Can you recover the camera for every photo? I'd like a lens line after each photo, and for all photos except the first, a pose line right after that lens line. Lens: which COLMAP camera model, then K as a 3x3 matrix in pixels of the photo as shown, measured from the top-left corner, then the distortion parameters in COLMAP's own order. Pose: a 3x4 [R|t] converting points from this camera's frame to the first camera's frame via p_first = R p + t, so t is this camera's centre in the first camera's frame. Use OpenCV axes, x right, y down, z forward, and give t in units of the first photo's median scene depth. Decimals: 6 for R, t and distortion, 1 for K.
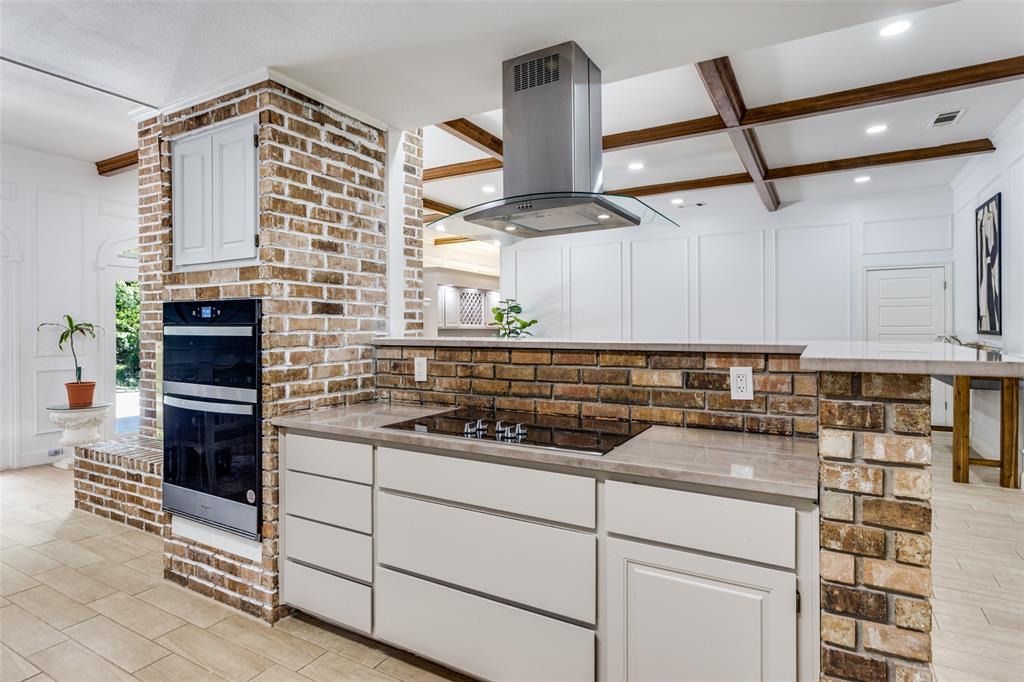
lens RADIAL K [[548.7, 0, 509.8], [0, 548.7, 333.2], [0, 0, 1]] dist [-0.005258, -0.000819]
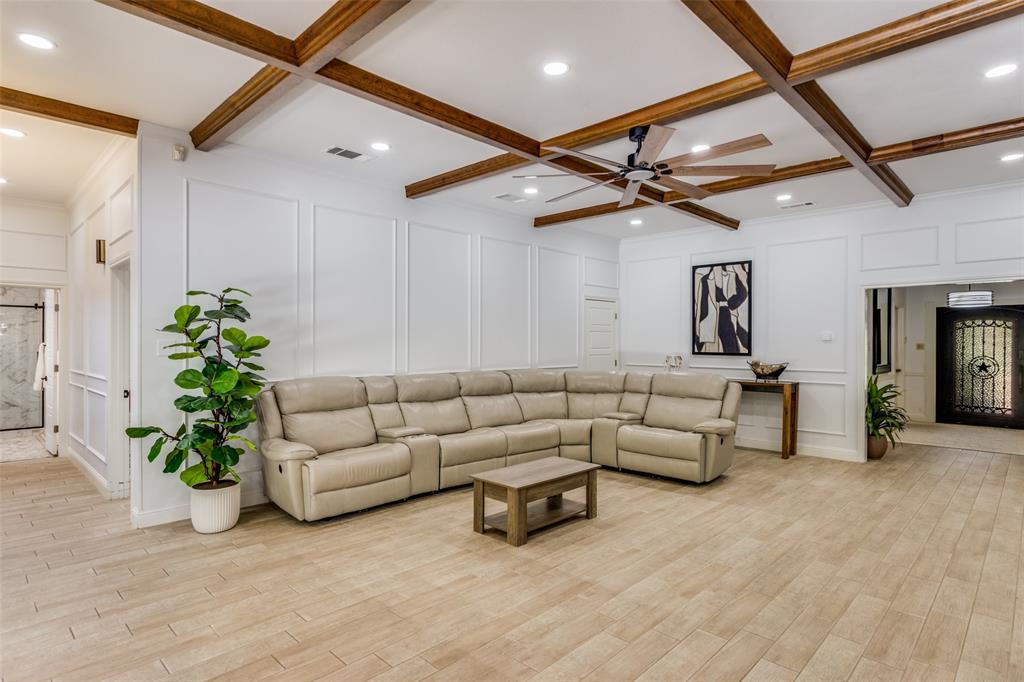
lens RADIAL K [[542.5, 0, 512.7], [0, 542.5, 337.0], [0, 0, 1]] dist [-0.009423, 0.007216]
pose [[0.246664, 0.015476, 0.968977, -0.852961], [0.003188, 0.999854, -0.016781, -0.031839], [-0.969096, 0.007228, 0.246579, 1.533938]]
